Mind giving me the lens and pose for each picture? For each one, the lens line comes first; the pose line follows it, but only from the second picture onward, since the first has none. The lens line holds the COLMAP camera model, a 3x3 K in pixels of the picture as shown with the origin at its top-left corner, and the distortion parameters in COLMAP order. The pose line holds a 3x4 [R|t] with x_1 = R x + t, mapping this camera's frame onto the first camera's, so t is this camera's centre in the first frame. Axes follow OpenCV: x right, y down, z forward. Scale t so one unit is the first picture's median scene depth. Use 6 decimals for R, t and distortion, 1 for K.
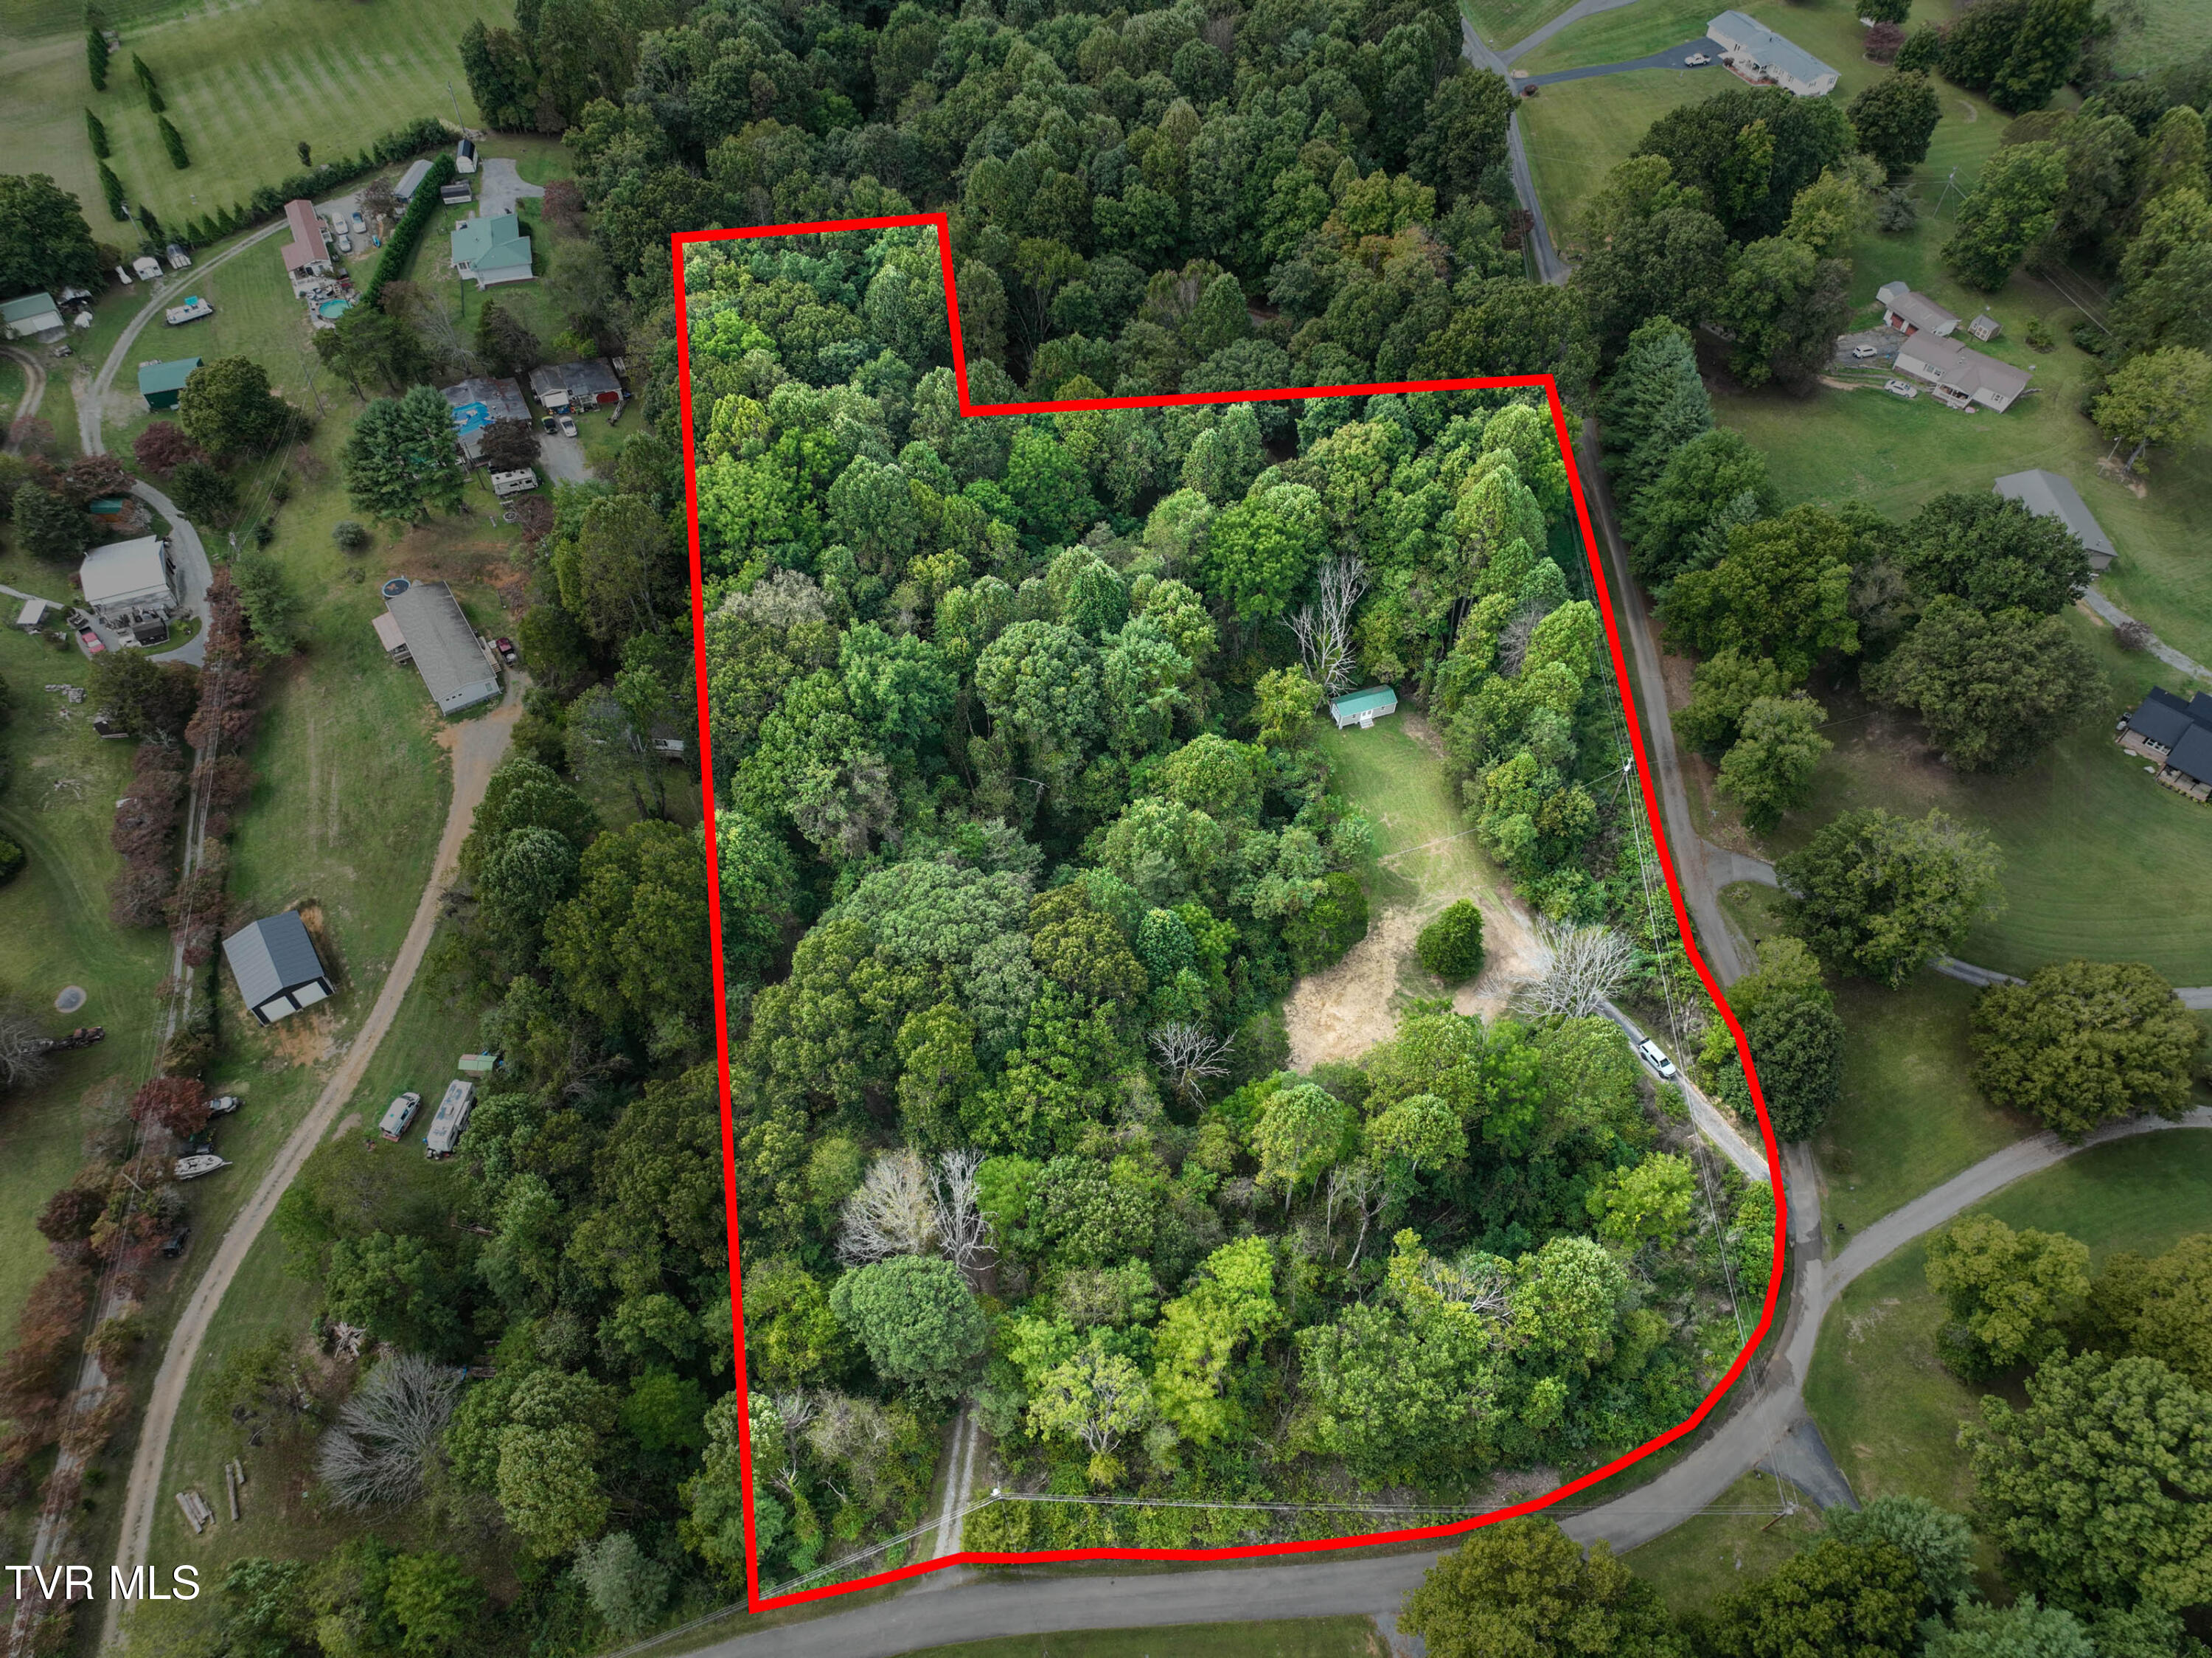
lens RADIAL K [[1556.5, 0, 1112.6], [0, 1556.5, 818.9], [0, 0, 1]] dist [-0.002192, 0.021533]
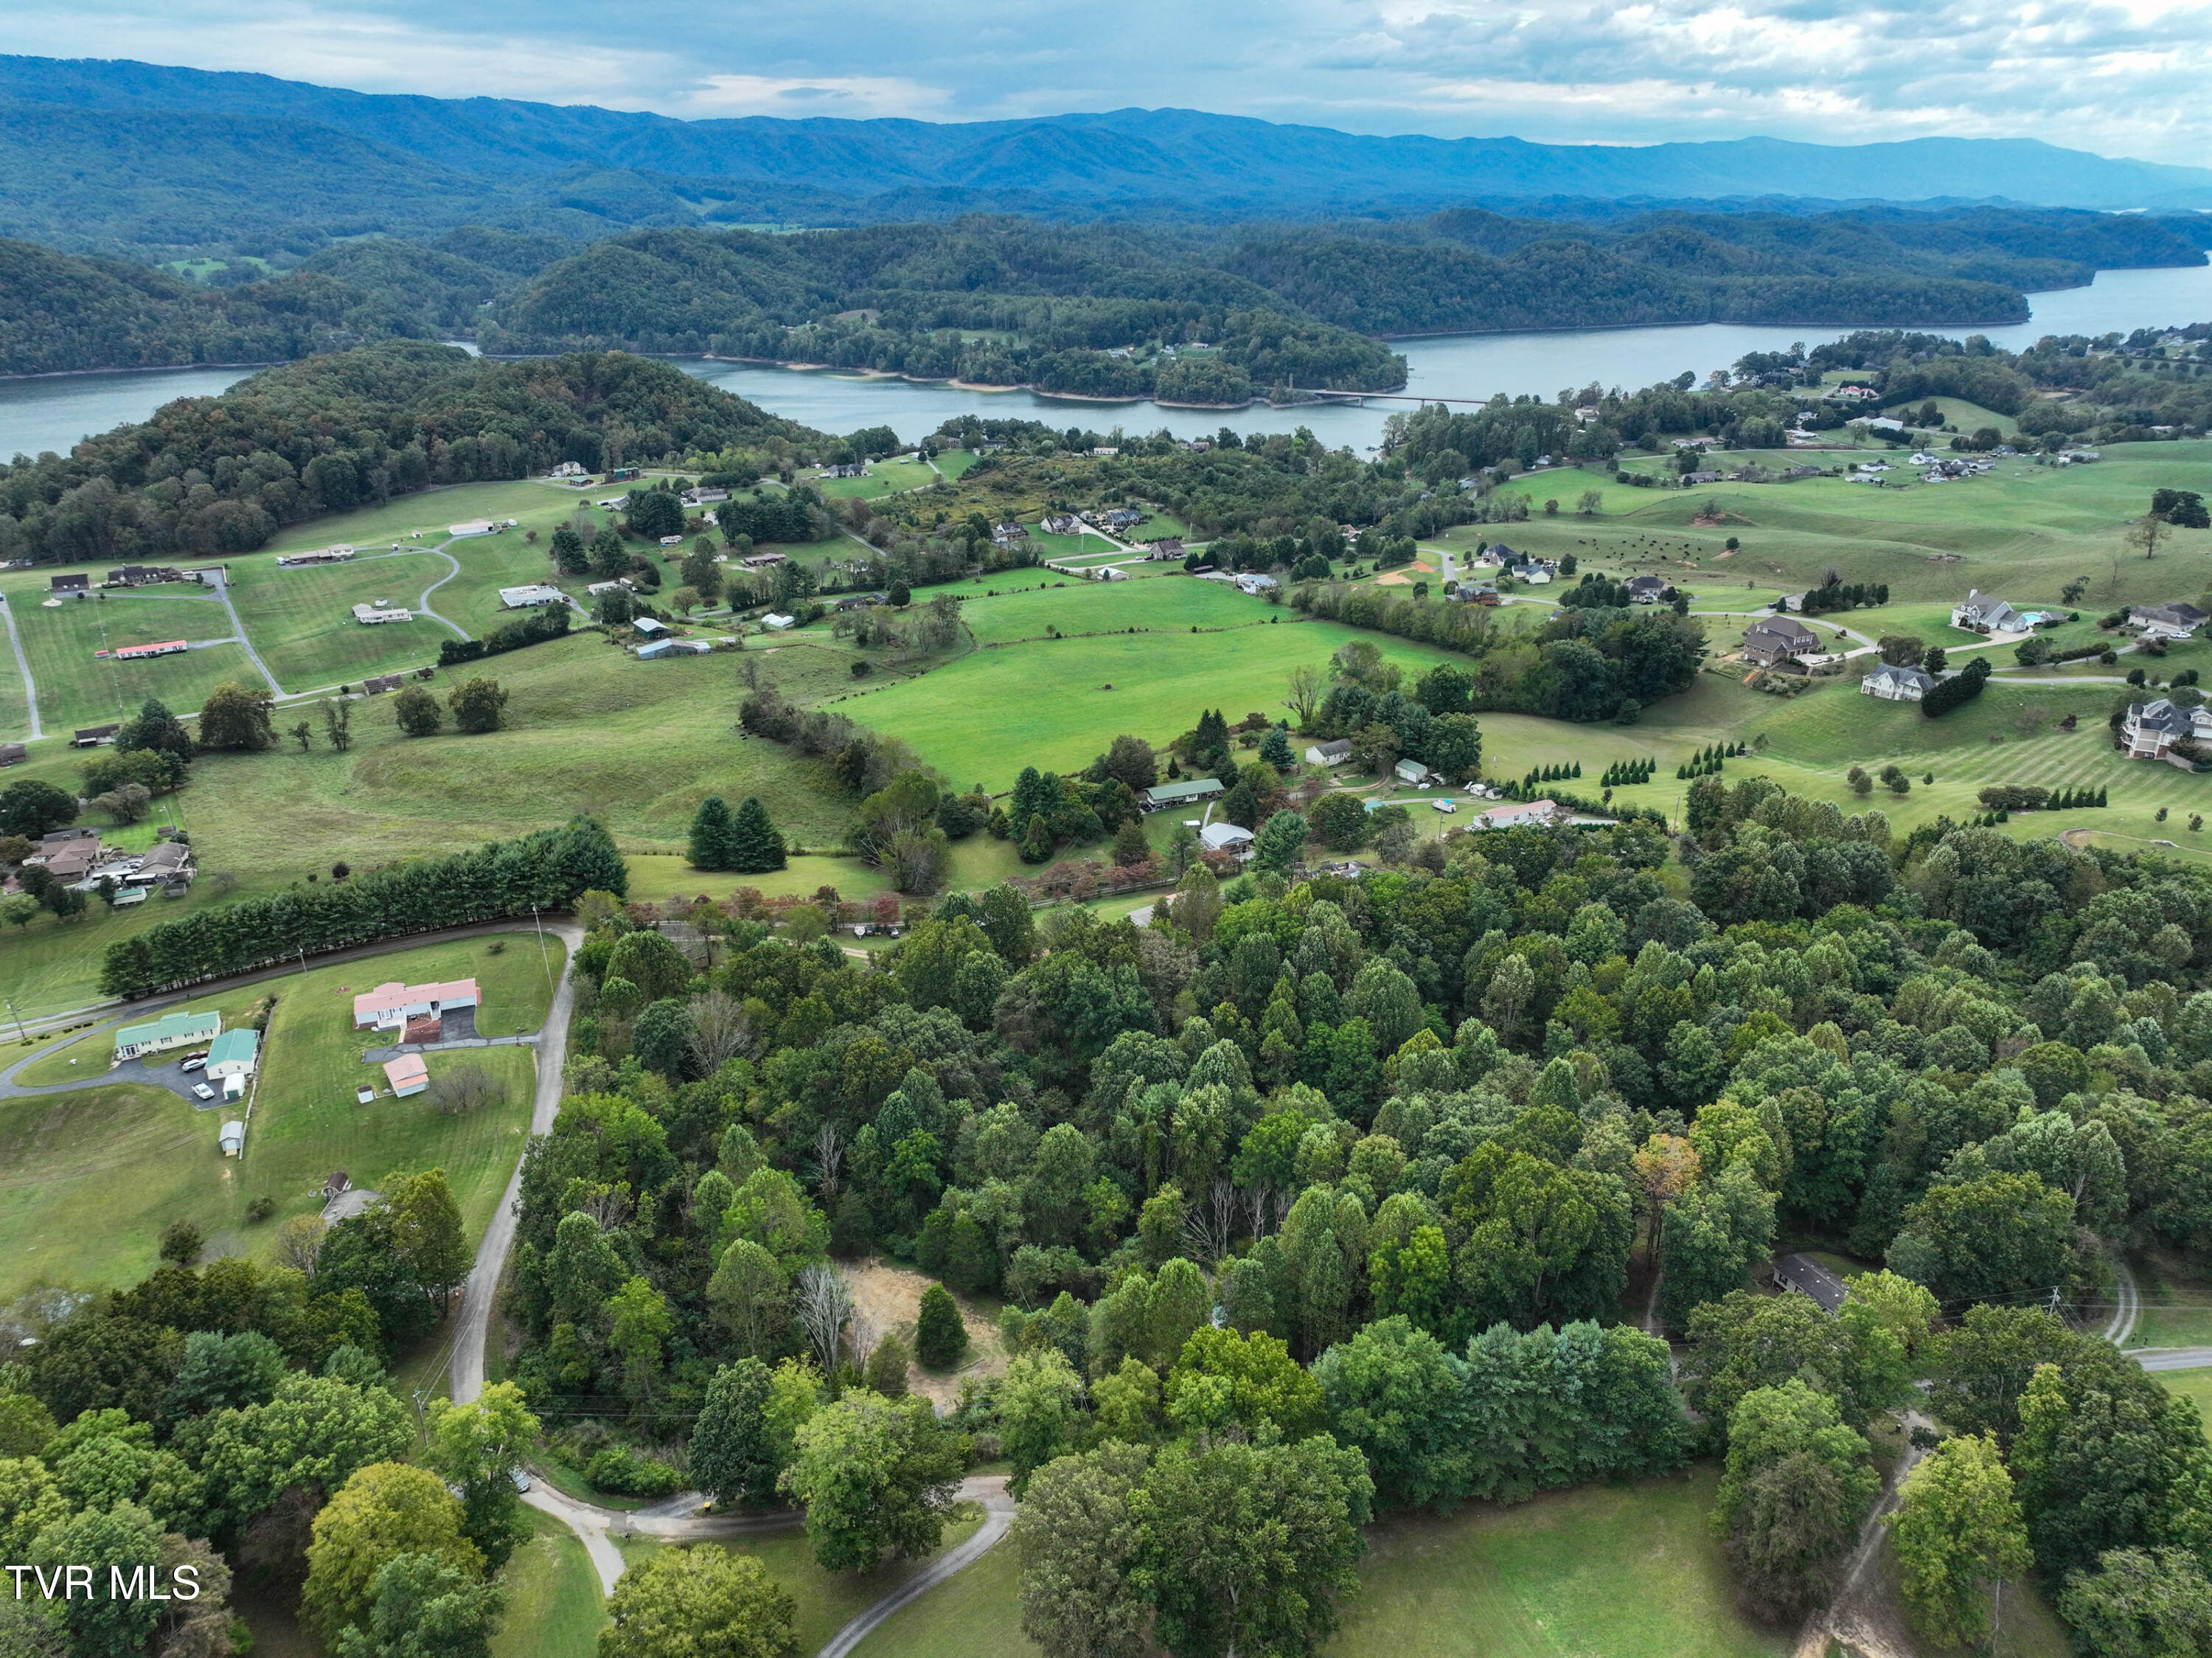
lens RADIAL K [[1556.5, 0, 1117.9], [0, 1556.5, 819.8], [0, 0, 1]] dist [-0.002192, 0.021533]
pose [[0.044920, 0.365712, -0.929643, 1.099758], [-0.785623, 0.587749, 0.193253, -0.452748], [0.617072, 0.721669, 0.313714, 0.382435]]
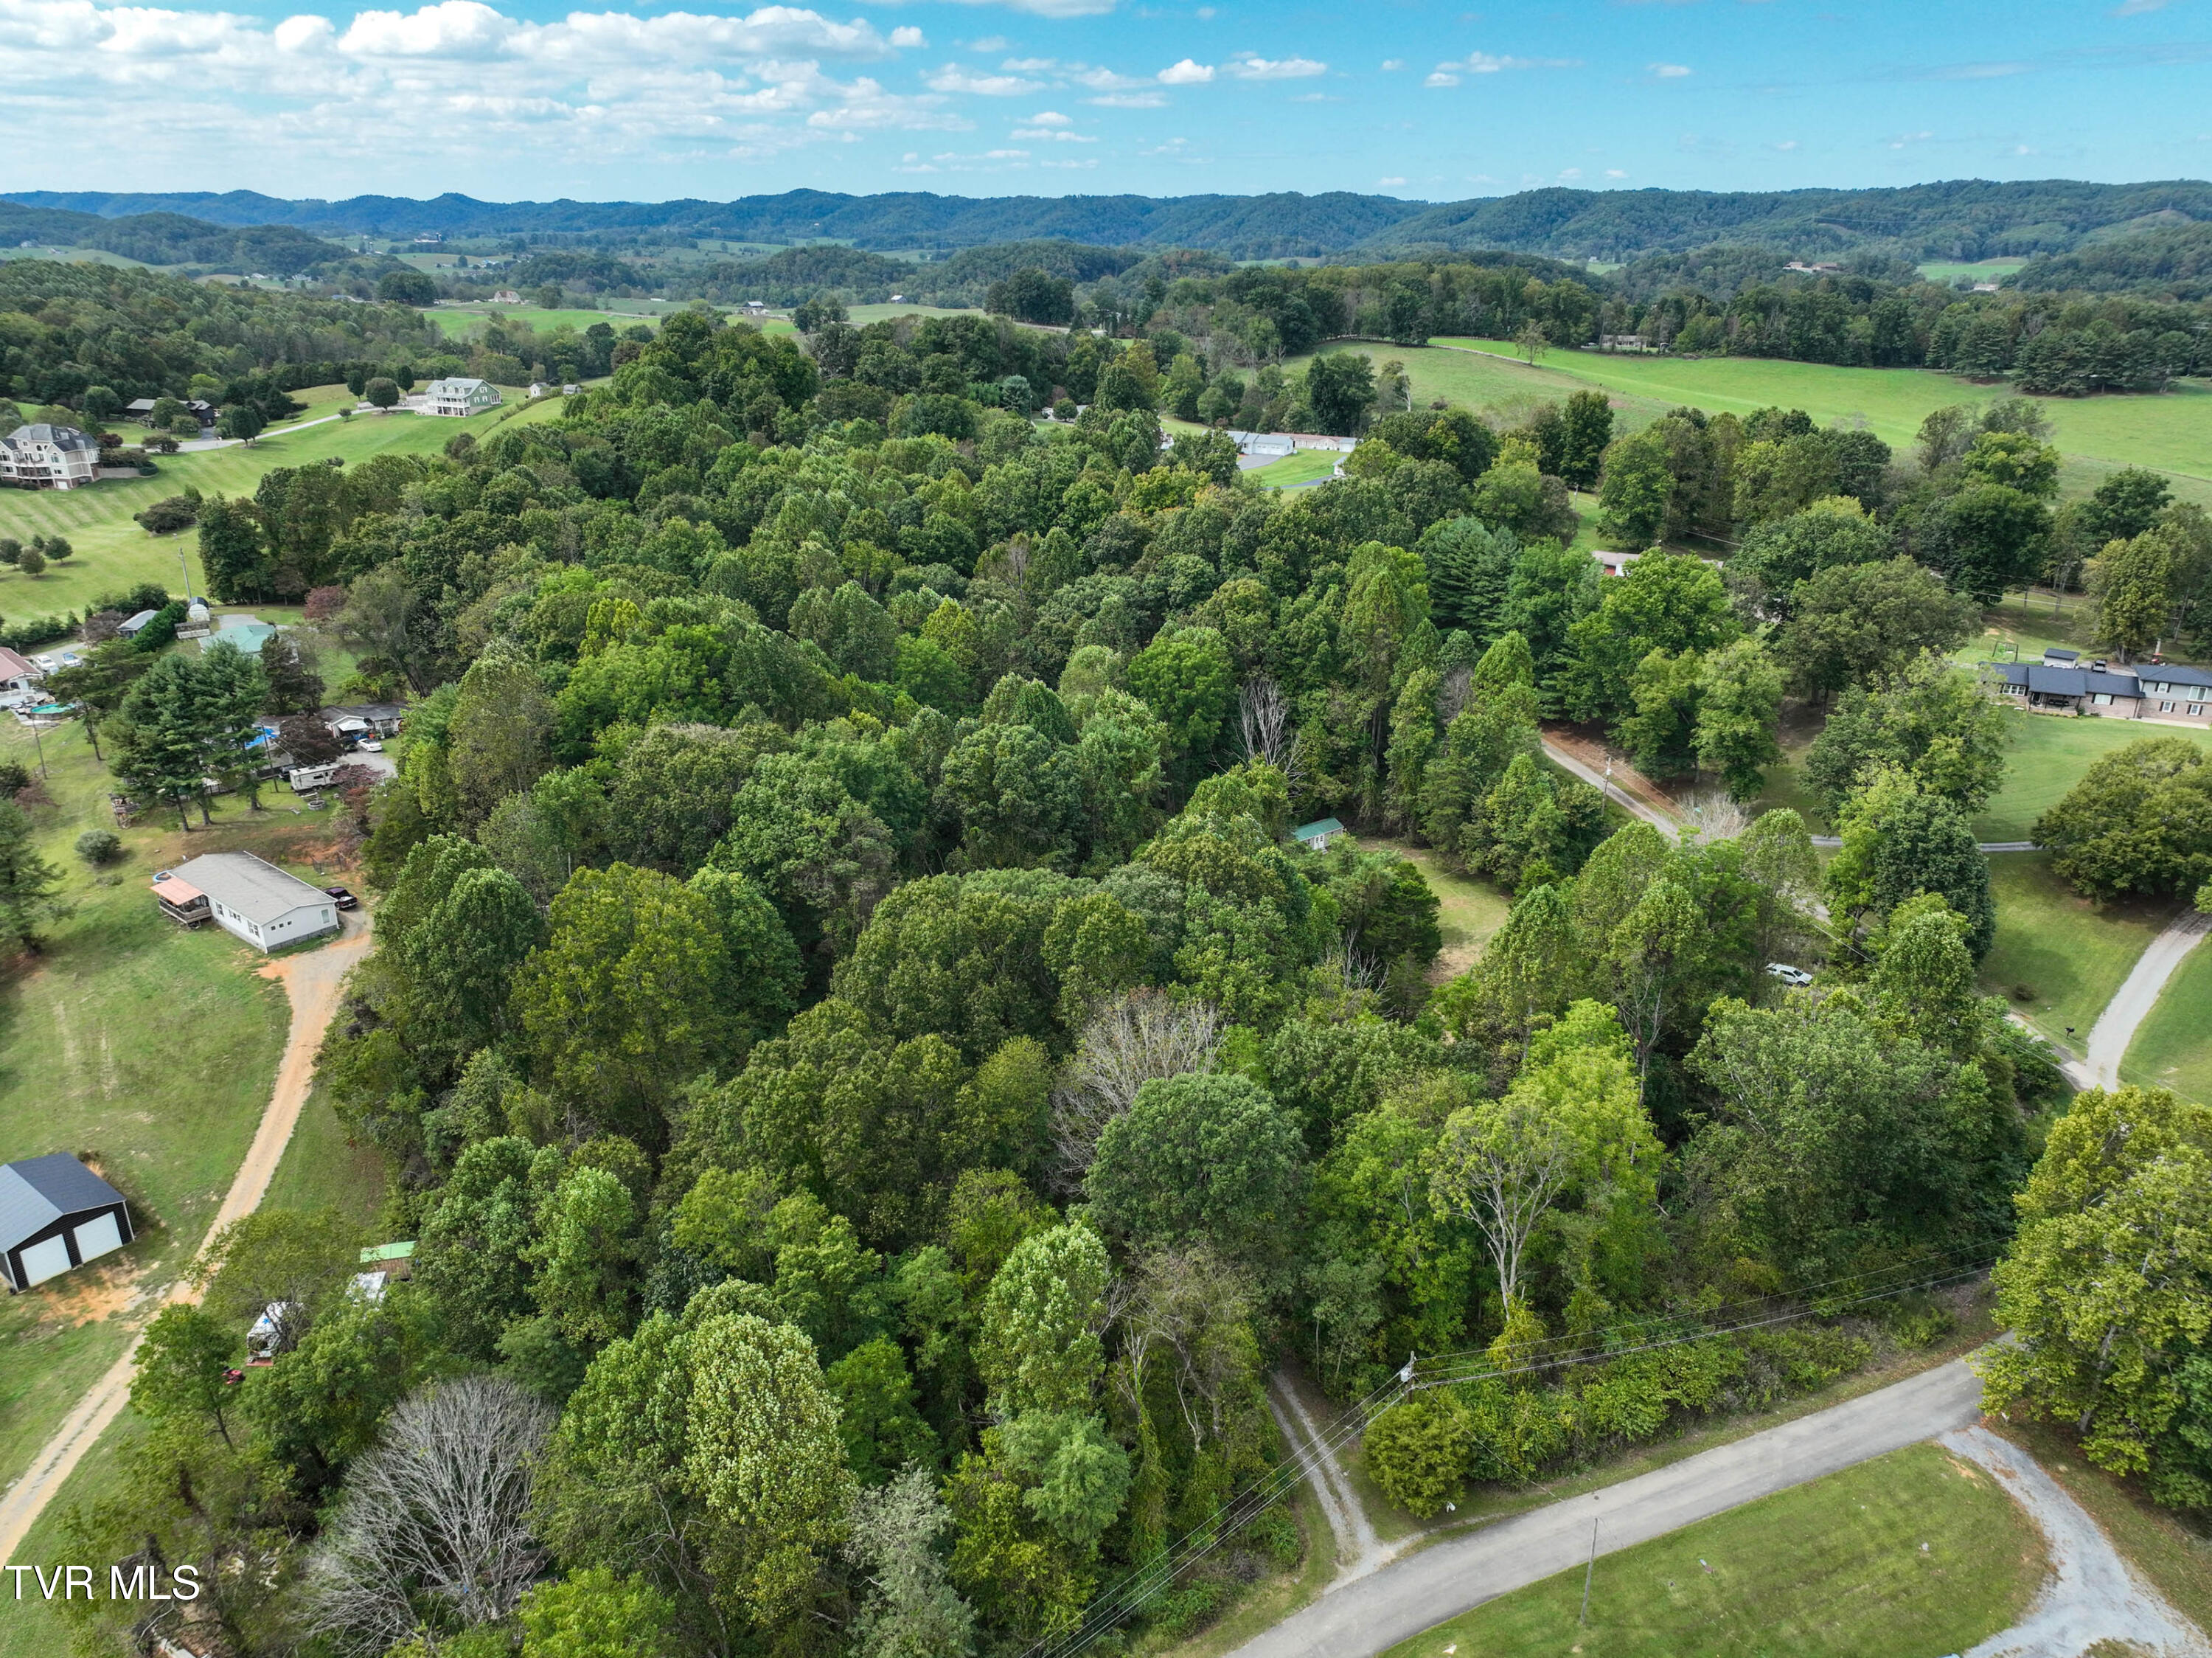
lens RADIAL K [[1556.5, 0, 1114.1], [0, 1556.5, 819.8], [0, 0, 1]] dist [-0.002192, 0.021533]
pose [[0.946656, -0.124624, 0.297172, -0.251270], [0.257215, 0.847749, -0.463856, 0.350336], [-0.194120, 0.515549, 0.834582, 0.232025]]
